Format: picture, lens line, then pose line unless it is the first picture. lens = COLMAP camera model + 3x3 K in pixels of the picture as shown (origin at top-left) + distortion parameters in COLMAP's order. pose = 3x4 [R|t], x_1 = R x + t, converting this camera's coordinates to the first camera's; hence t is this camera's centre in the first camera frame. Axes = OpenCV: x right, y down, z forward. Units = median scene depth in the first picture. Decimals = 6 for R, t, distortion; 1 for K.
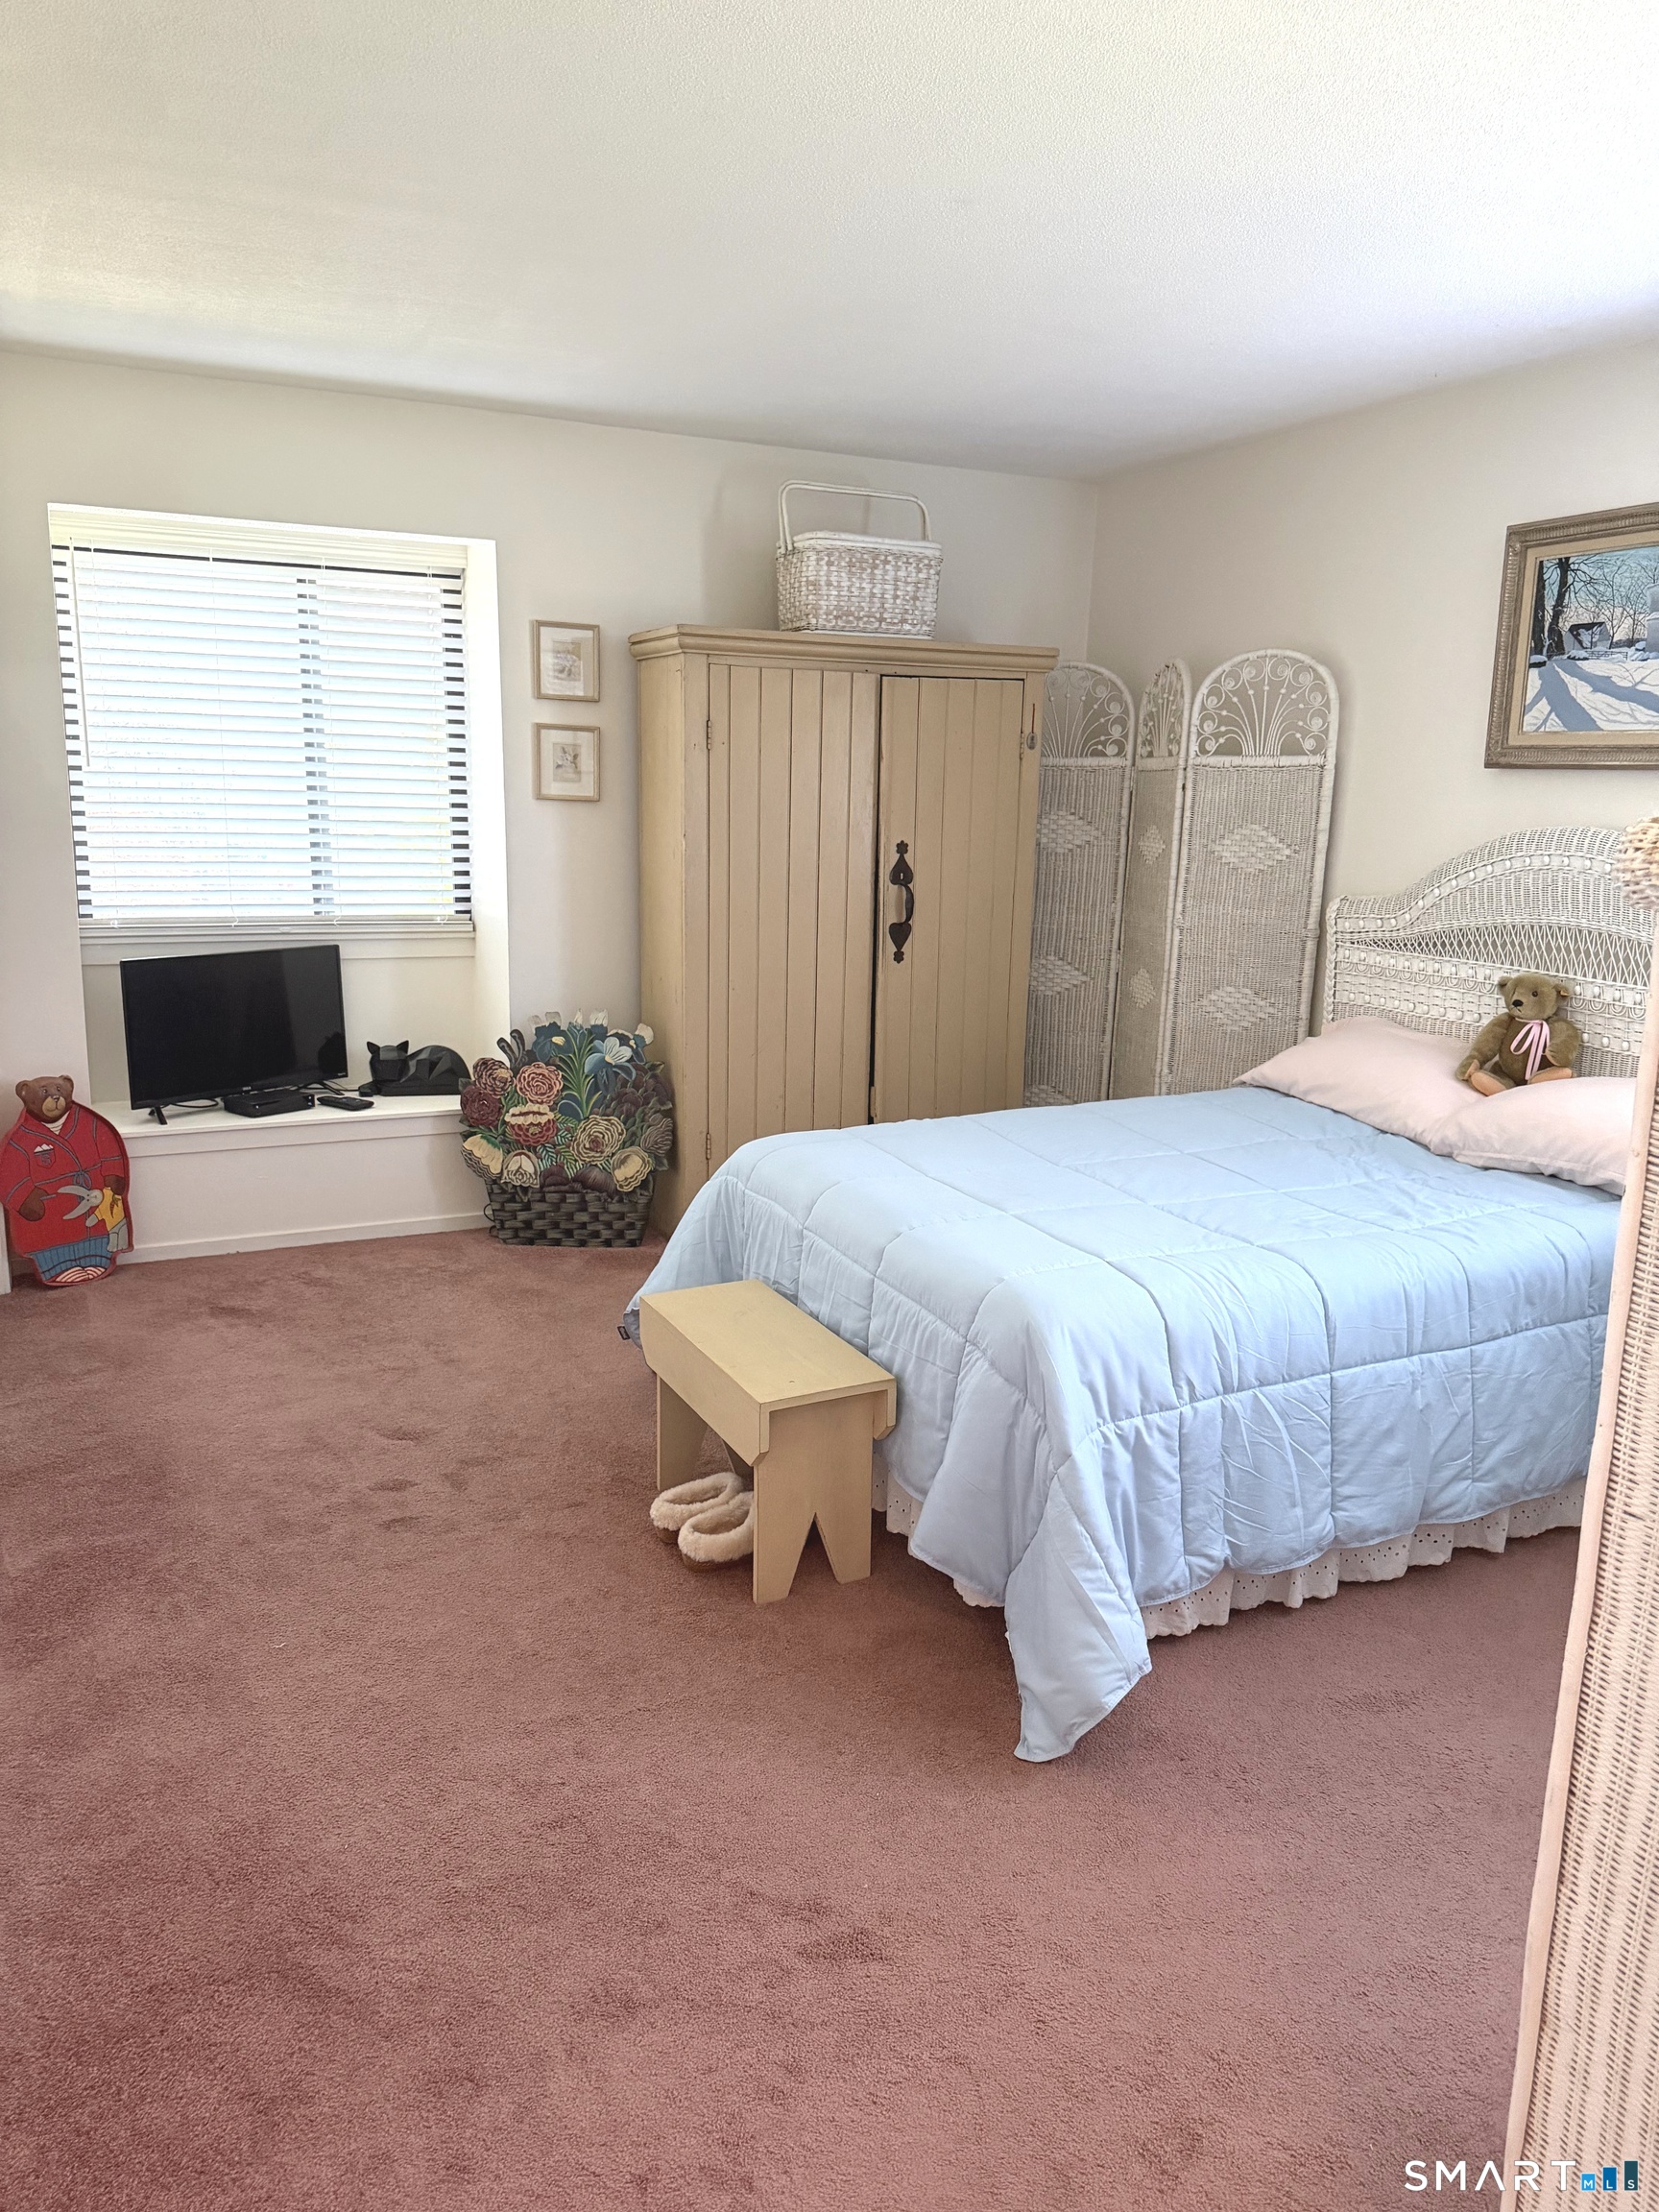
lens RADIAL K [[1561.2, 0, 832.7], [0, 1561.2, 1109.2], [0, 0, 1]] dist [0.004427, -0.007076]
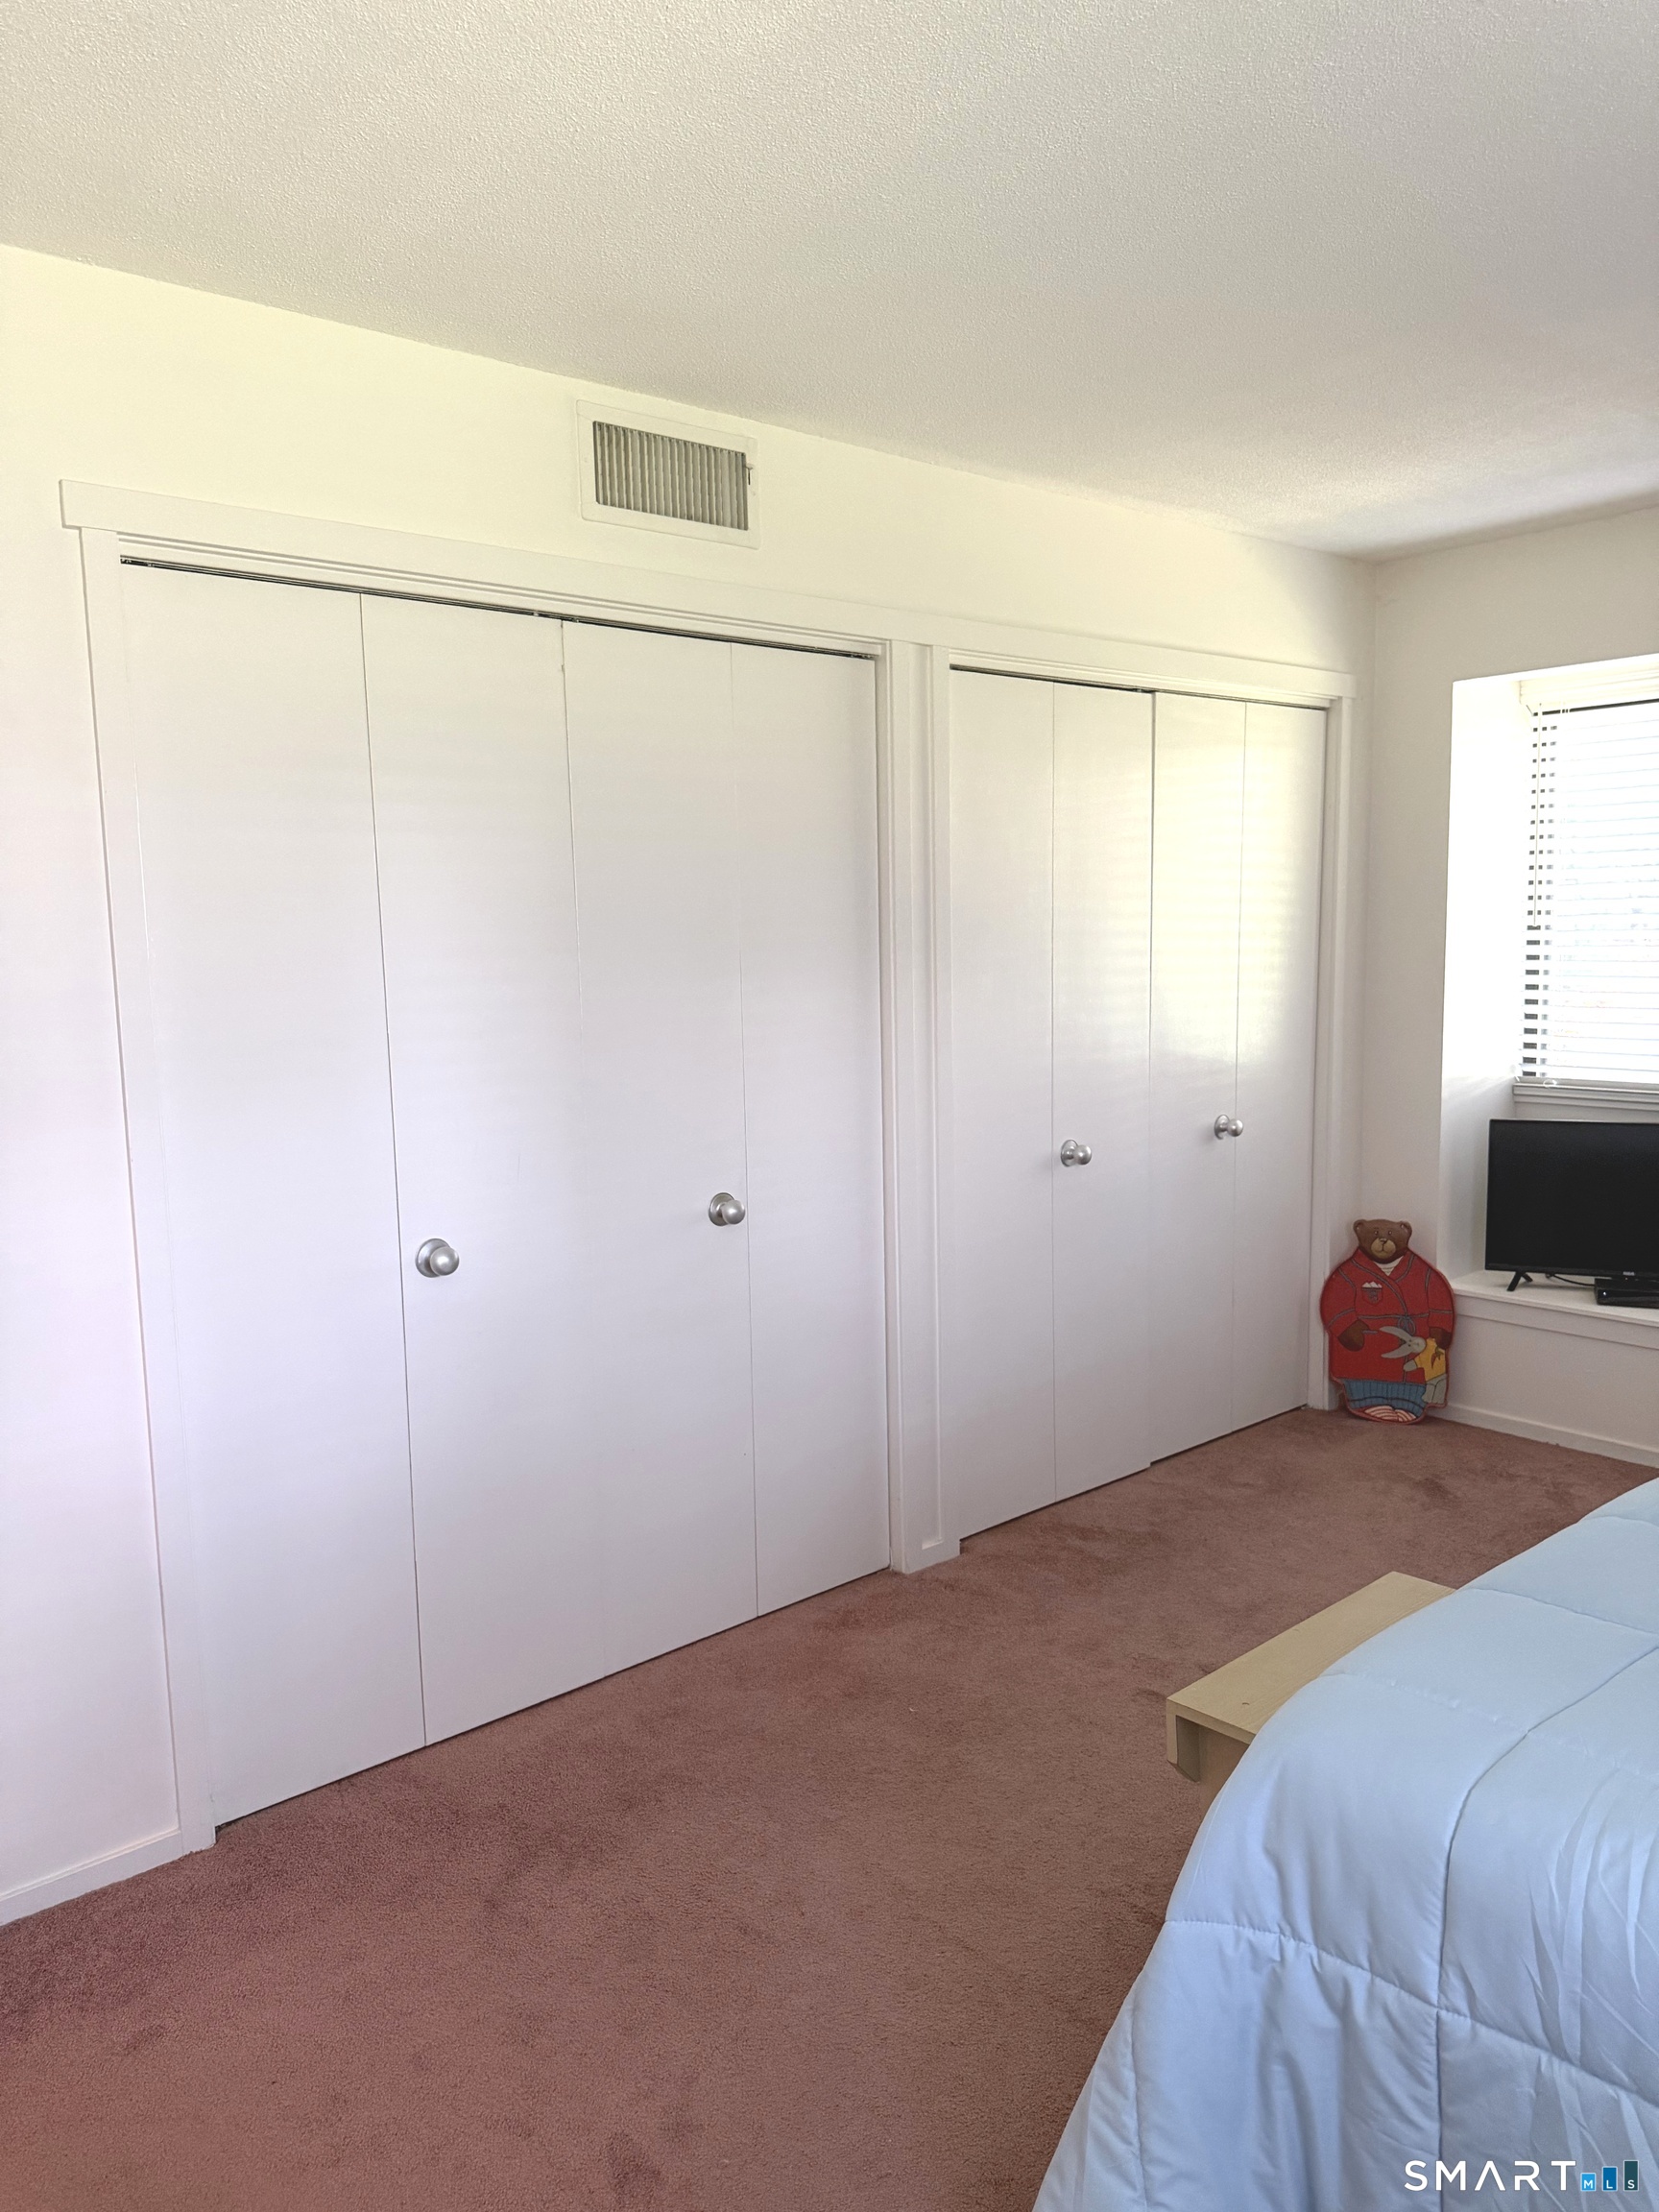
lens RADIAL K [[1561.2, 0, 835.7], [0, 1561.2, 1109.2], [0, 0, 1]] dist [0.004427, -0.007076]
pose [[0.262729, 0.080196, -0.961531, 0.402232], [-0.171819, 0.984501, 0.035164, -0.066531], [0.949448, 0.155970, 0.272436, 0.342736]]
